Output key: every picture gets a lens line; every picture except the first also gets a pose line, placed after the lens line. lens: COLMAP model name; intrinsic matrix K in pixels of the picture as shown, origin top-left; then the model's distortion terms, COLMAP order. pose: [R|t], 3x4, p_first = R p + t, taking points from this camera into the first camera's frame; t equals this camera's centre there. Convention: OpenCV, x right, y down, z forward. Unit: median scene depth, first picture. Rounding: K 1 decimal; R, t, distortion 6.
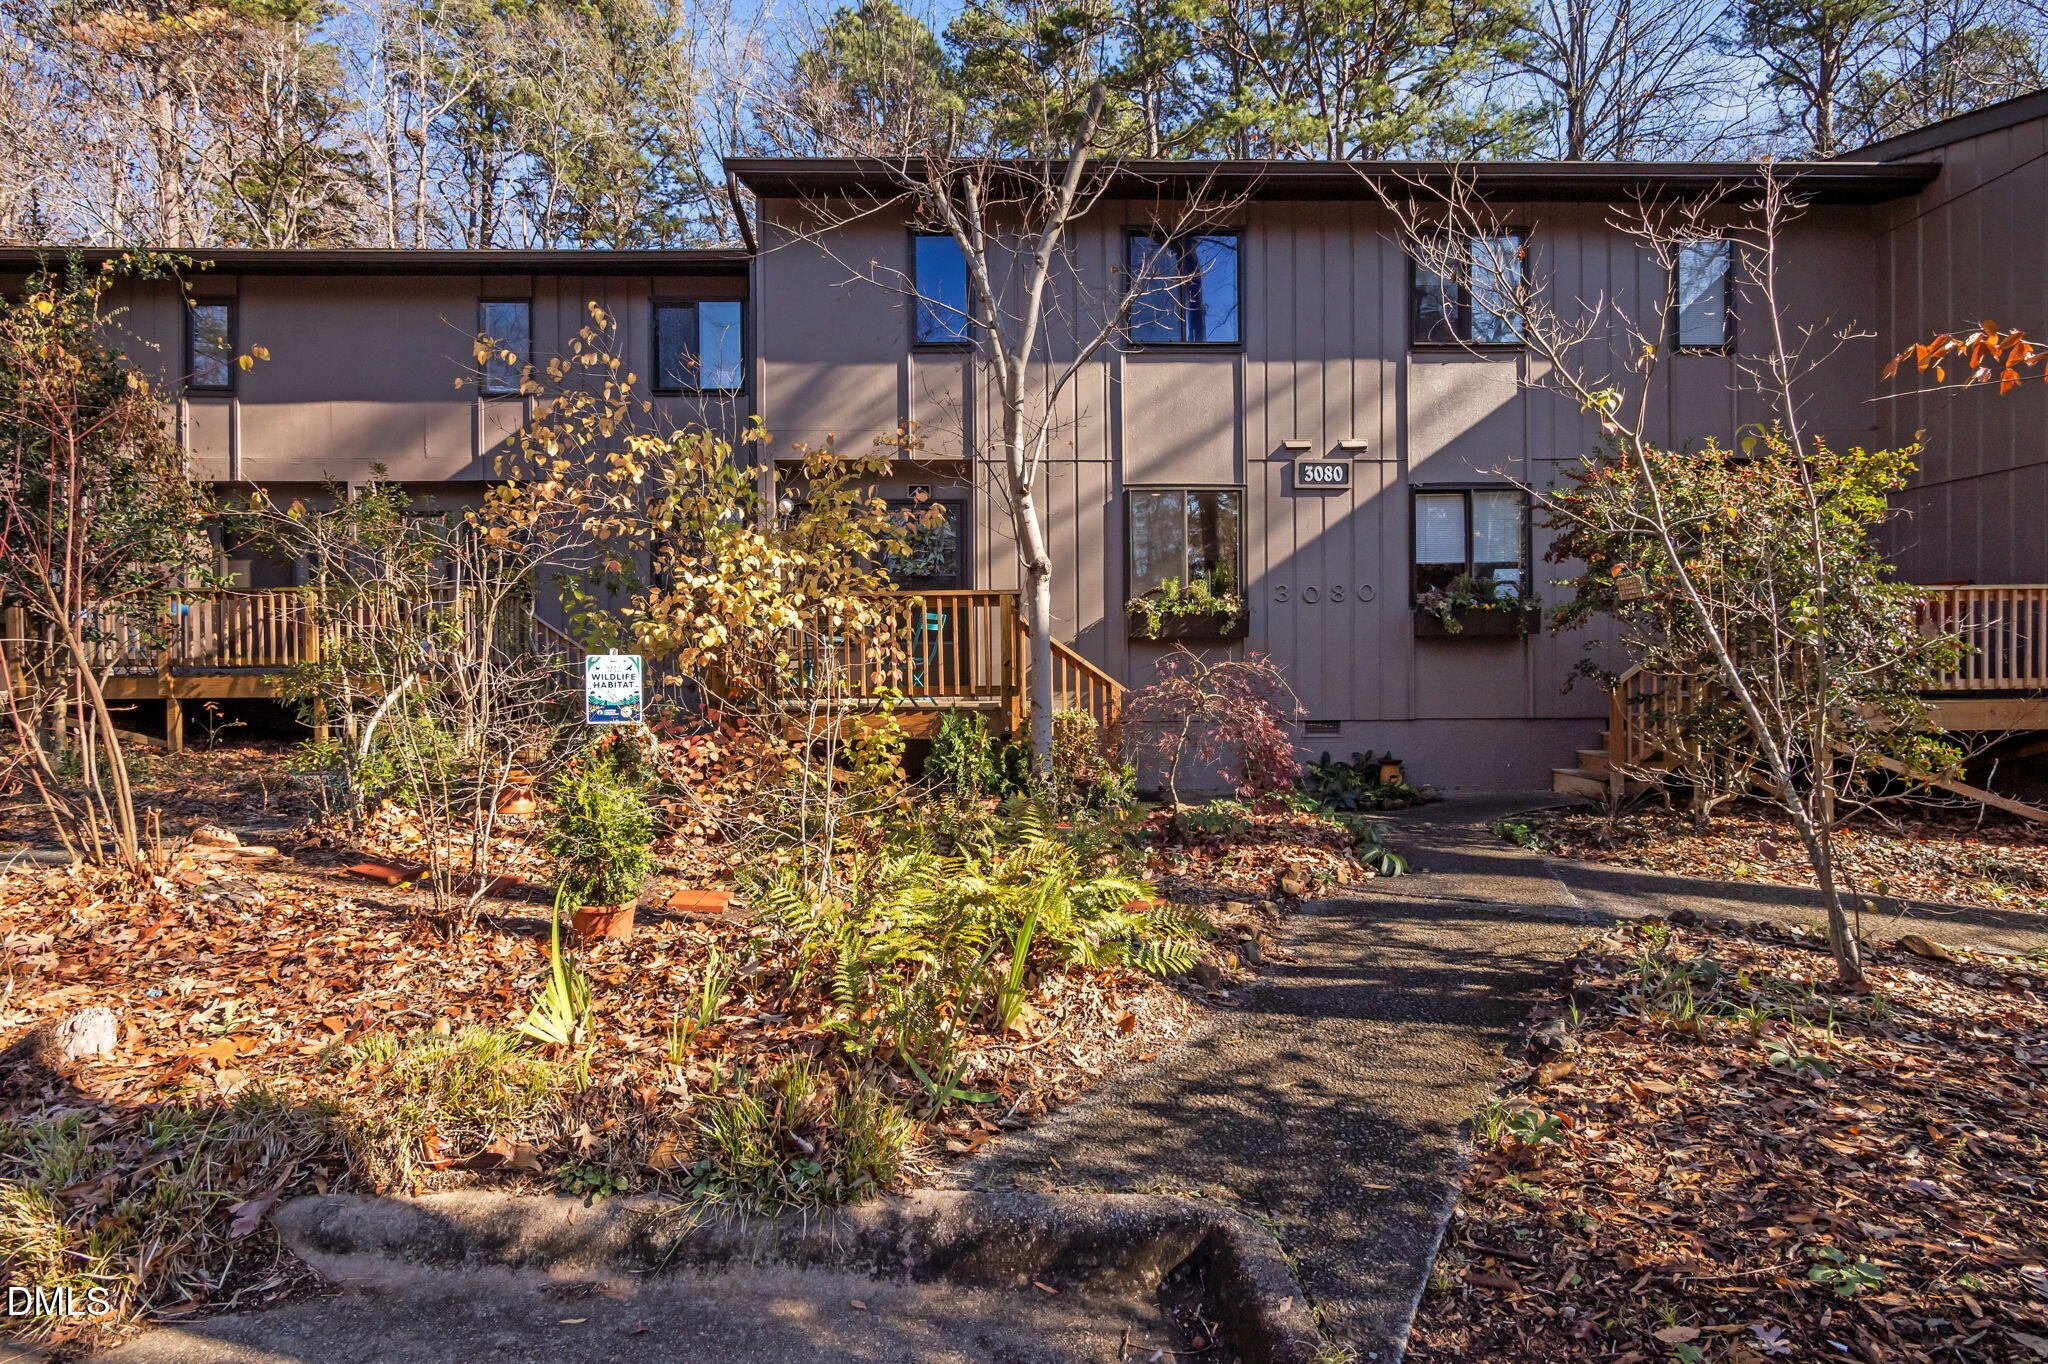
lens RADIAL K [[995.2, 0, 1024.0], [0, 995.2, 682.0], [0, 0, 1]] dist [0.001573, 0.000359]
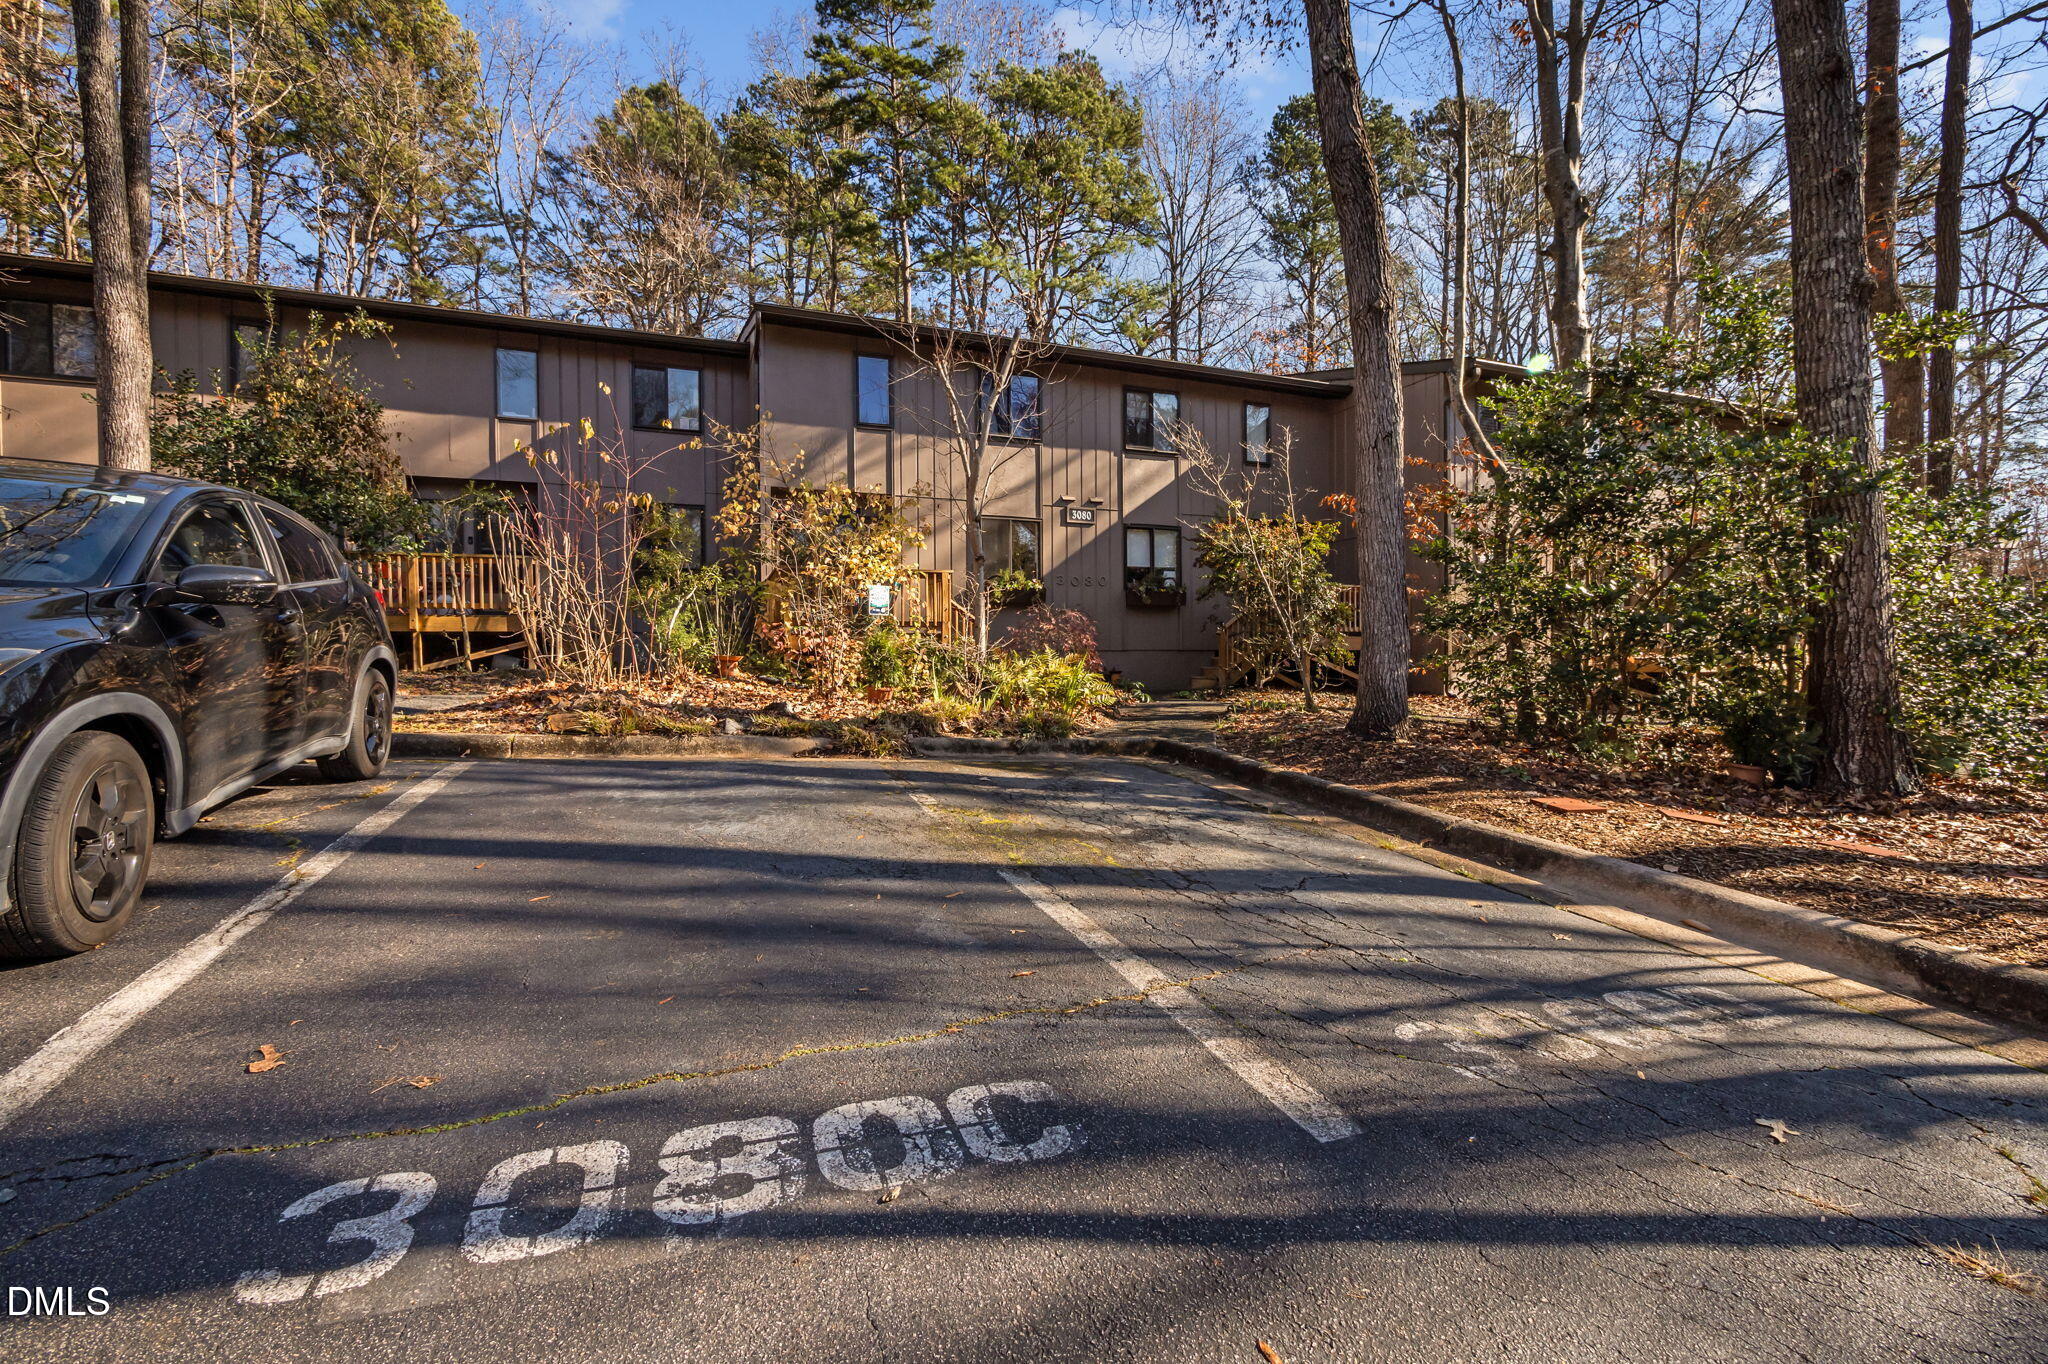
lens RADIAL K [[869.1, 0, 1024.0], [0, 869.1, 682.0], [0, 0, 1]] dist [-0.008169, -0.000033]
pose [[0.938346, -0.006108, 0.345643, -0.348550], [0.002036, 0.999924, 0.012142, 0.076392], [-0.345691, -0.010690, 0.938288, -0.456841]]
